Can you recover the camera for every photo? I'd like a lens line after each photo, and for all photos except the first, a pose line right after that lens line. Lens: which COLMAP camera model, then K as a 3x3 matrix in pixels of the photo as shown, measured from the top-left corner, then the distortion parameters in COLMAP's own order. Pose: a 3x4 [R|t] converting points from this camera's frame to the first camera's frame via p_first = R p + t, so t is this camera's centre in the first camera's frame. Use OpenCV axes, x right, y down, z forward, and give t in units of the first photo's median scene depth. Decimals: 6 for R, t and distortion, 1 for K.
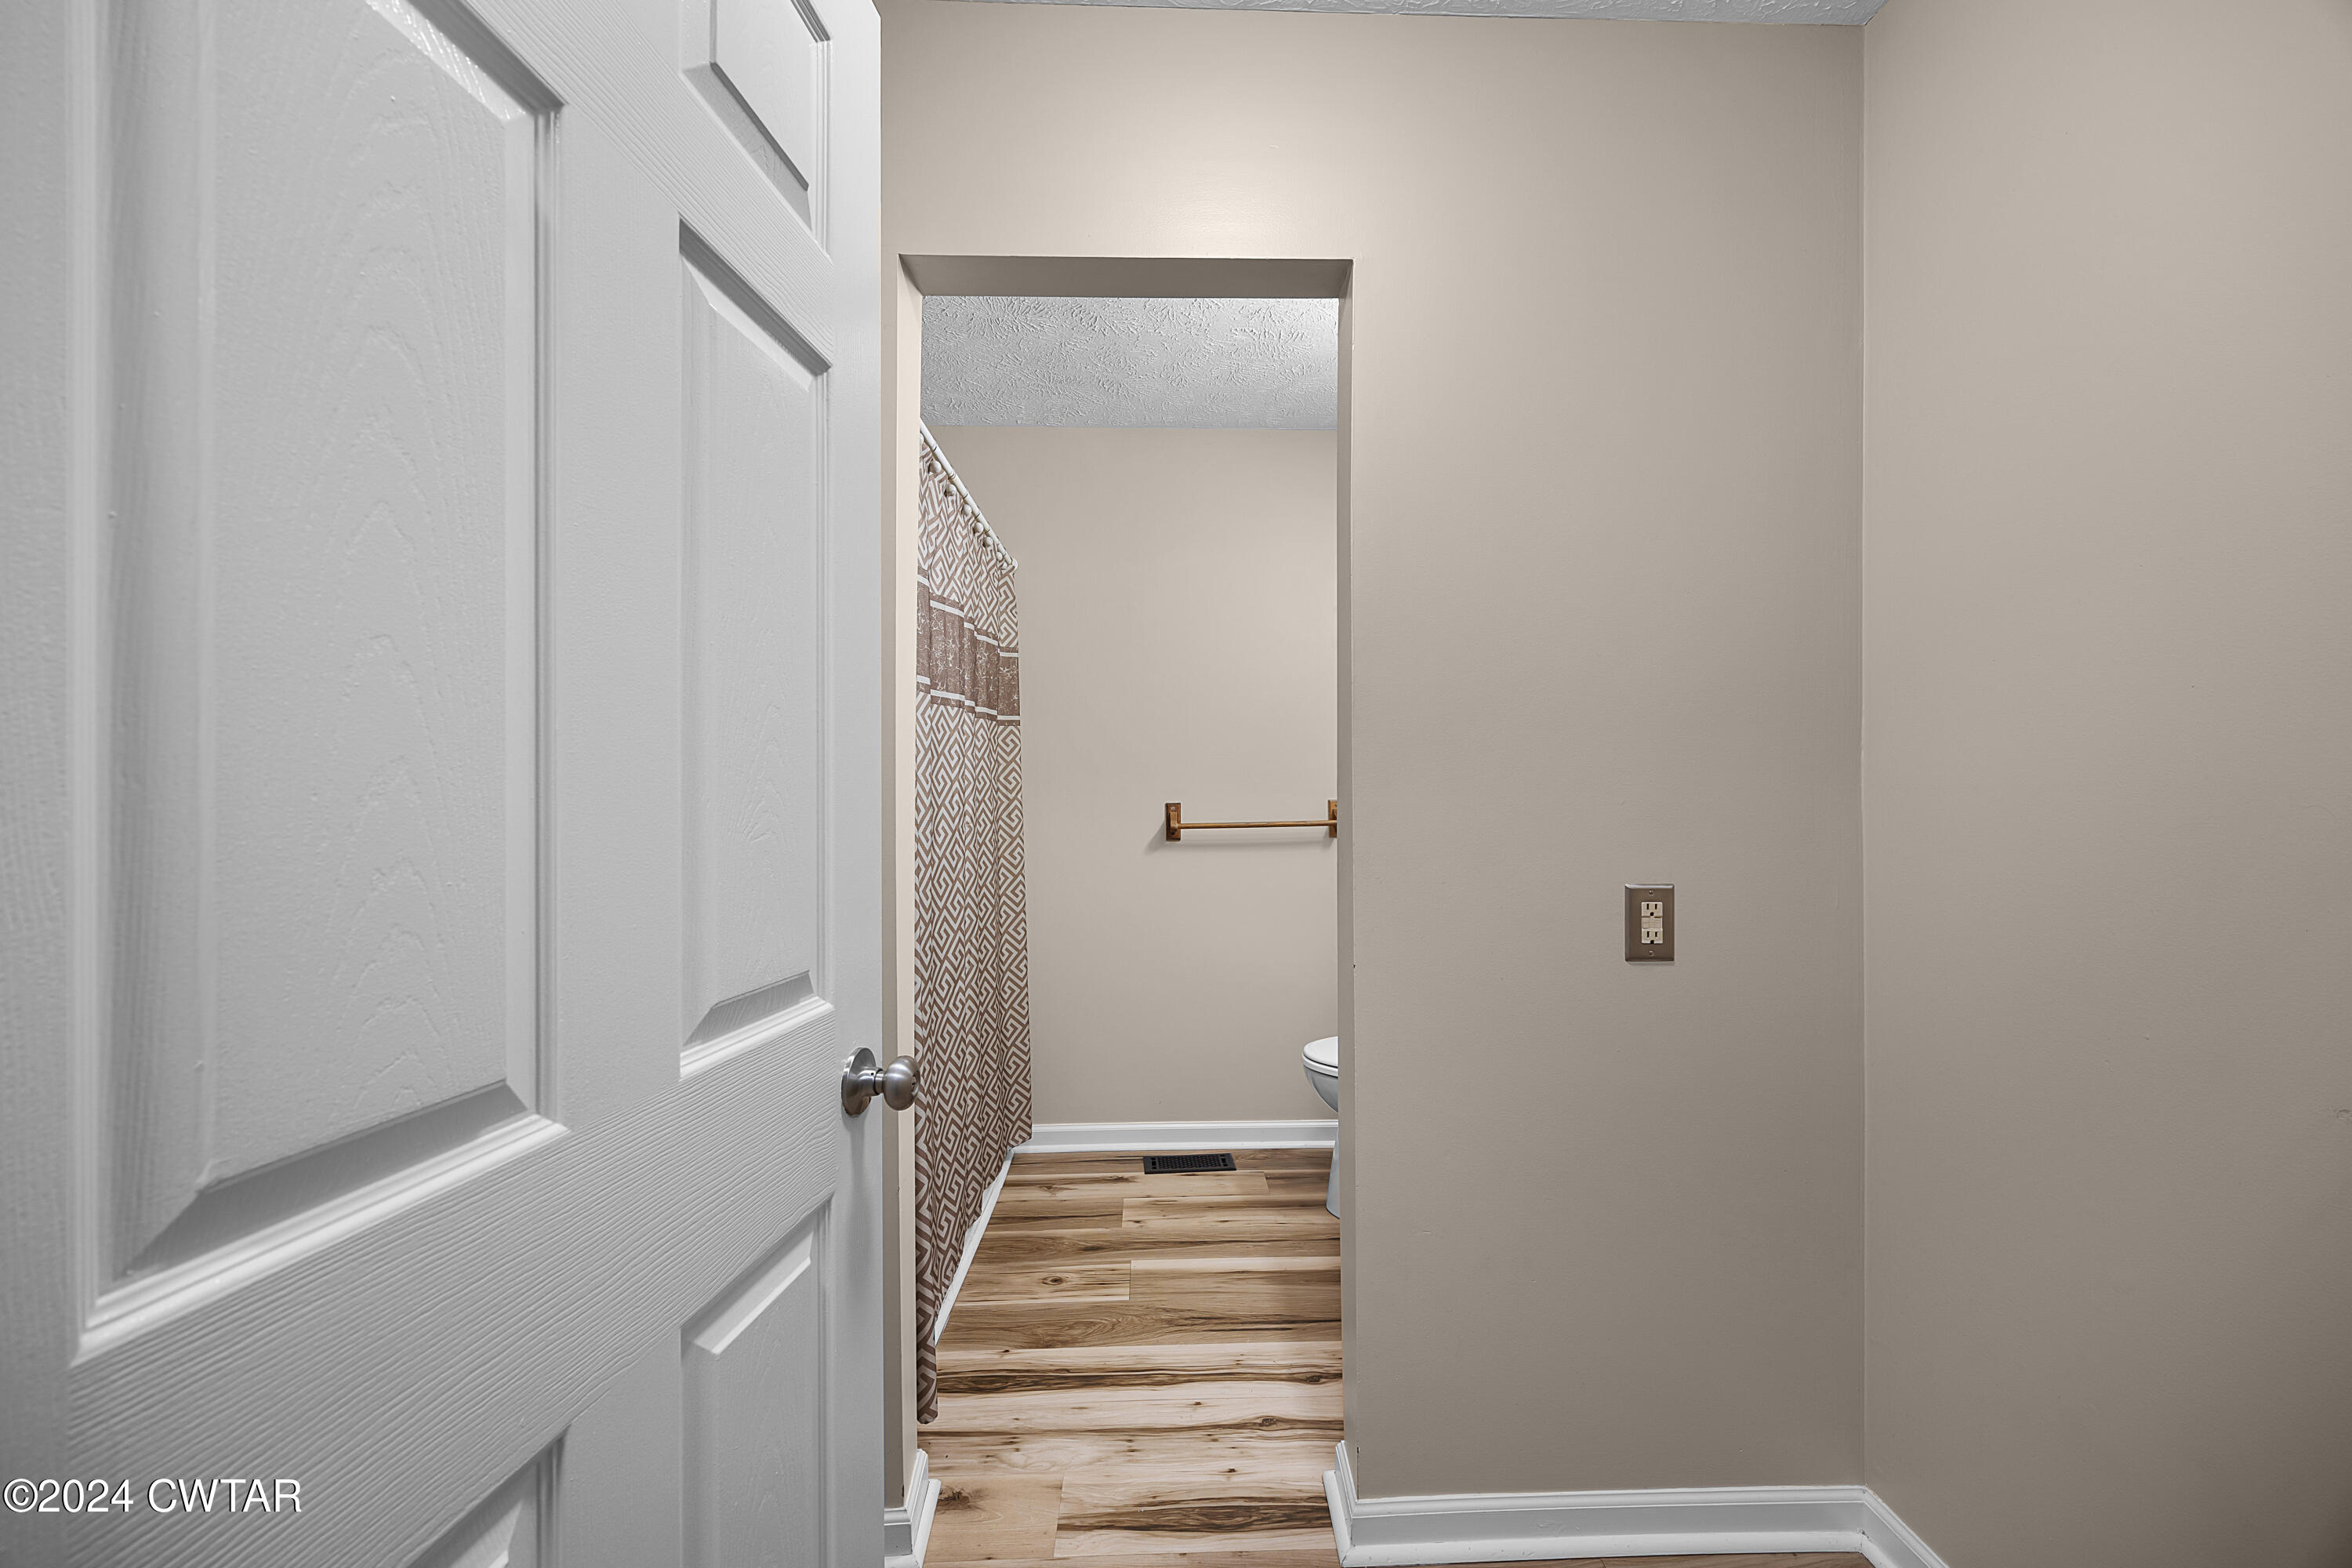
lens RADIAL K [[898.9, 0, 1173.5], [0, 898.9, 788.5], [0, 0, 1]] dist [-0.001499, -0.000718]
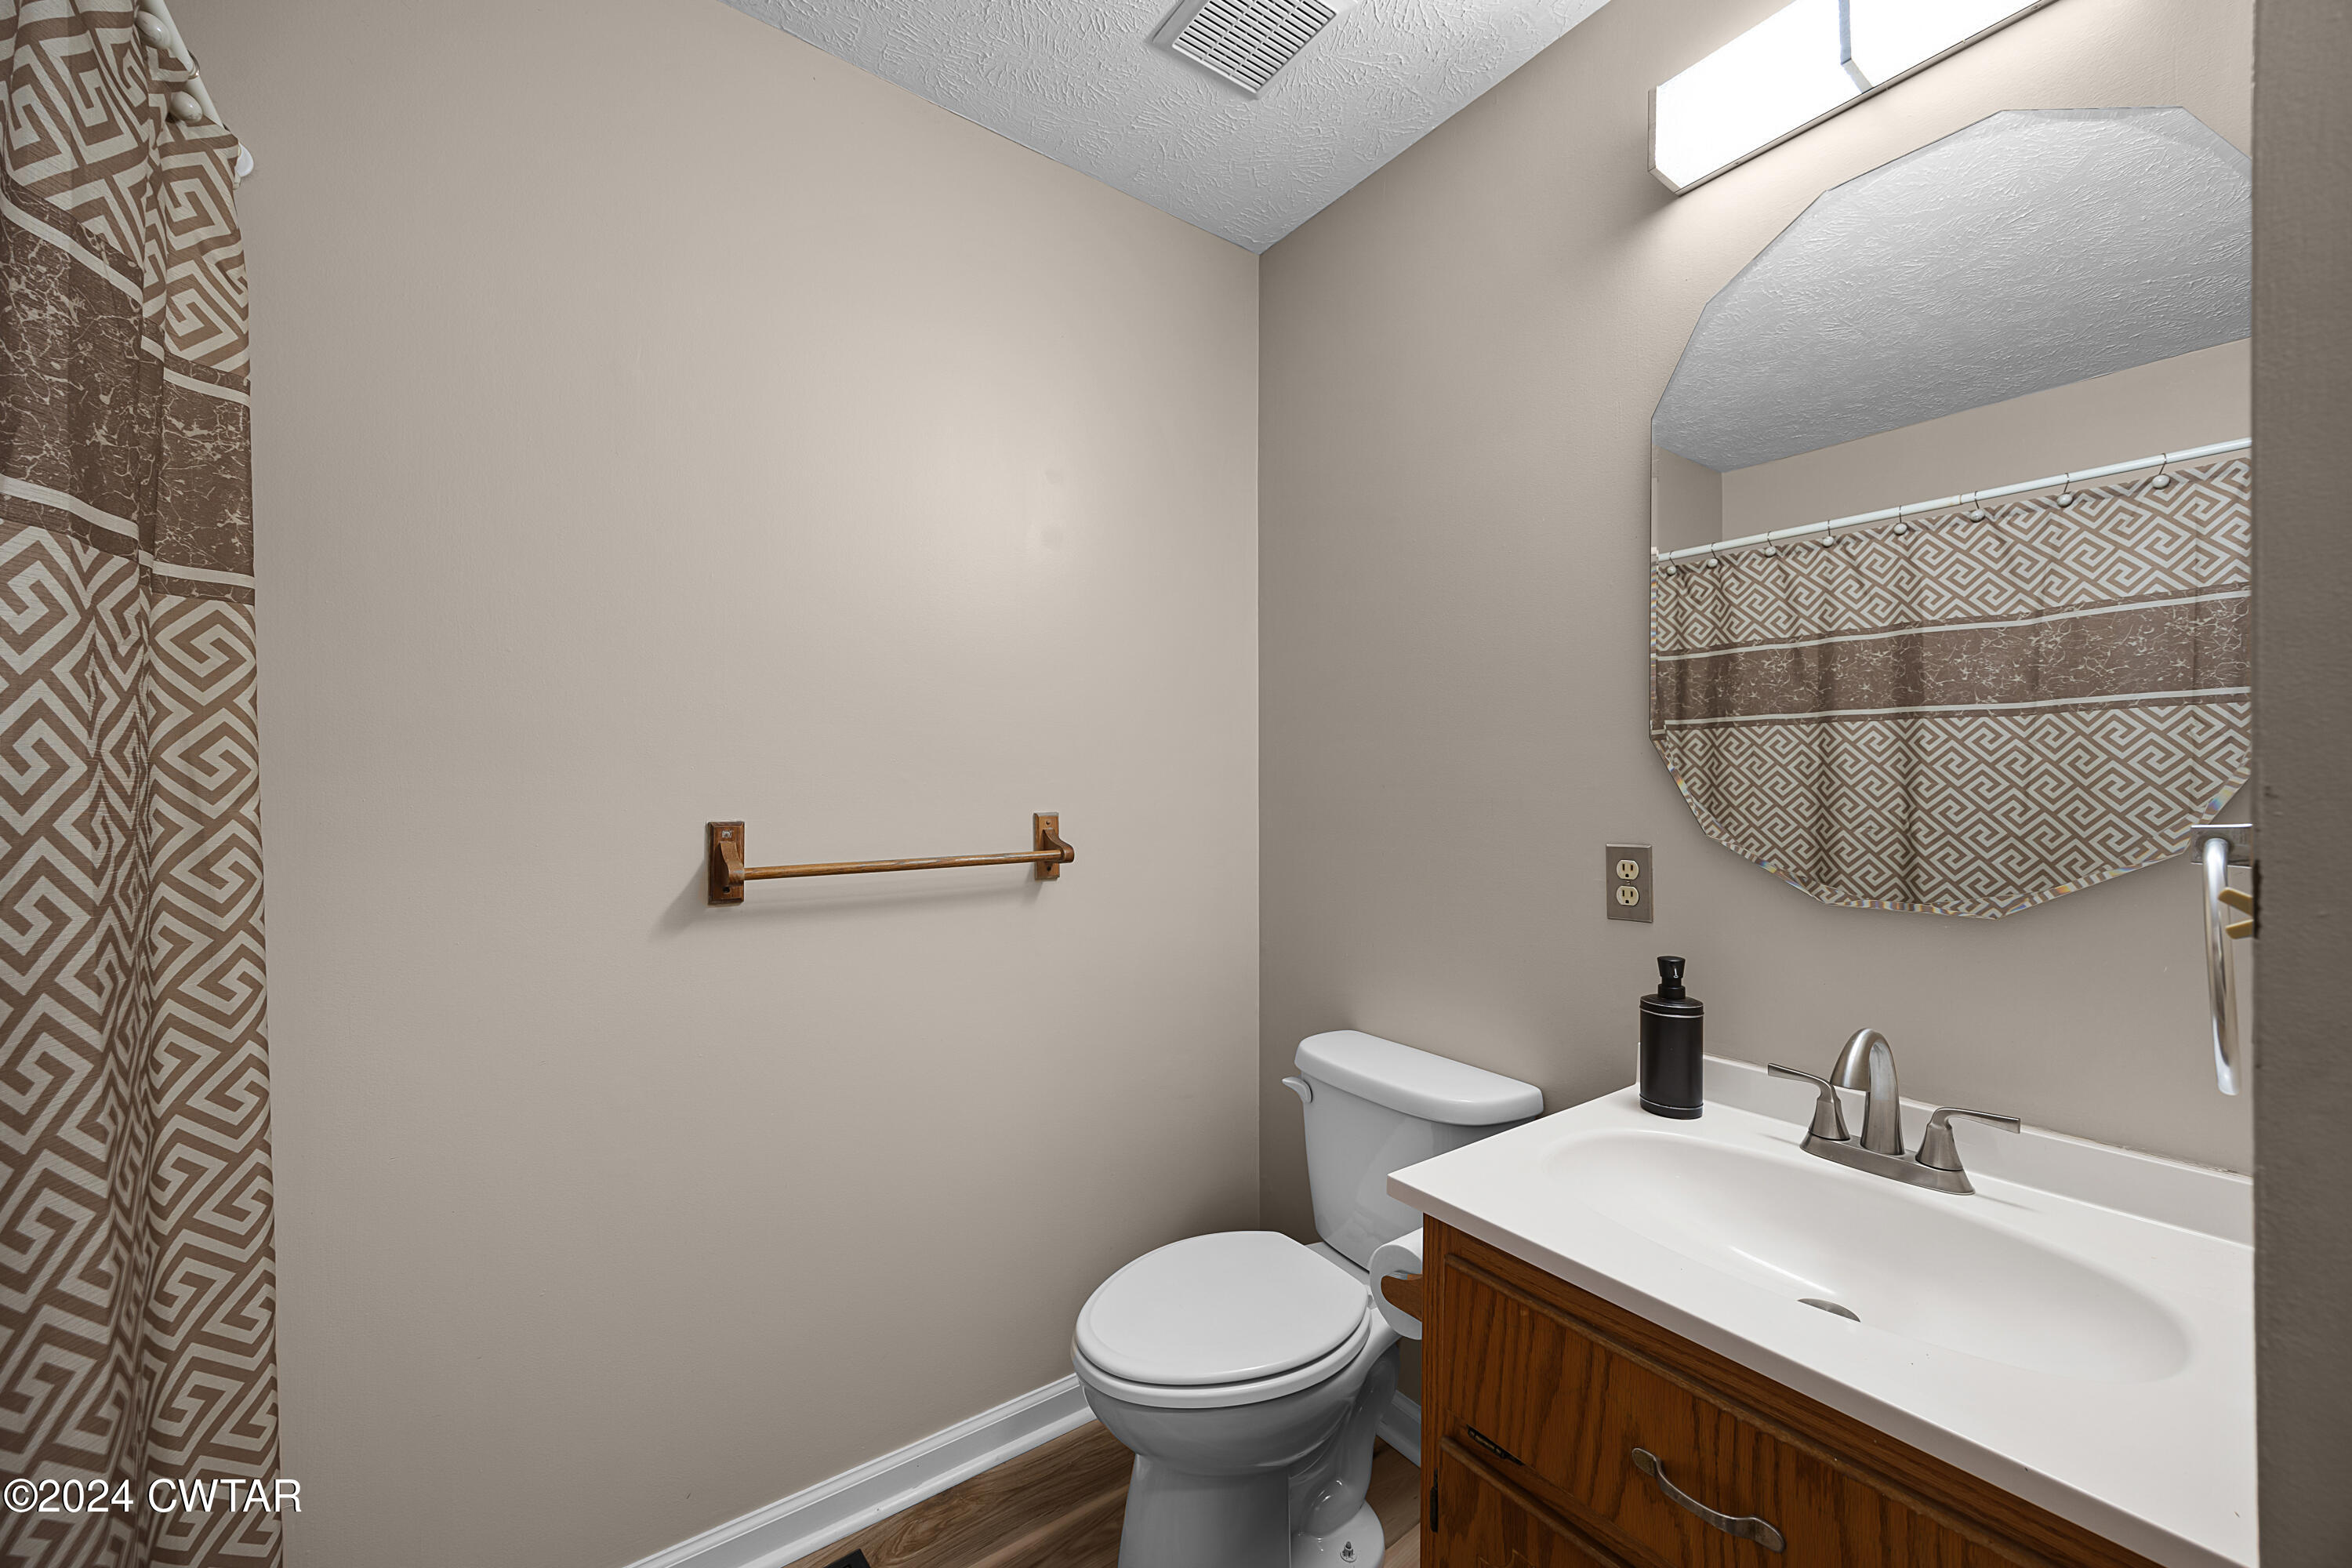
lens RADIAL K [[898.9, 0, 1180.0], [0, 898.9, 792.5], [0, 0, 1]] dist [-0.001499, -0.000718]
pose [[0.821795, 0.009367, 0.569706, -0.073583], [-0.013373, 0.999907, 0.002851, -0.003545], [-0.569626, -0.009962, 0.821844, 0.512354]]
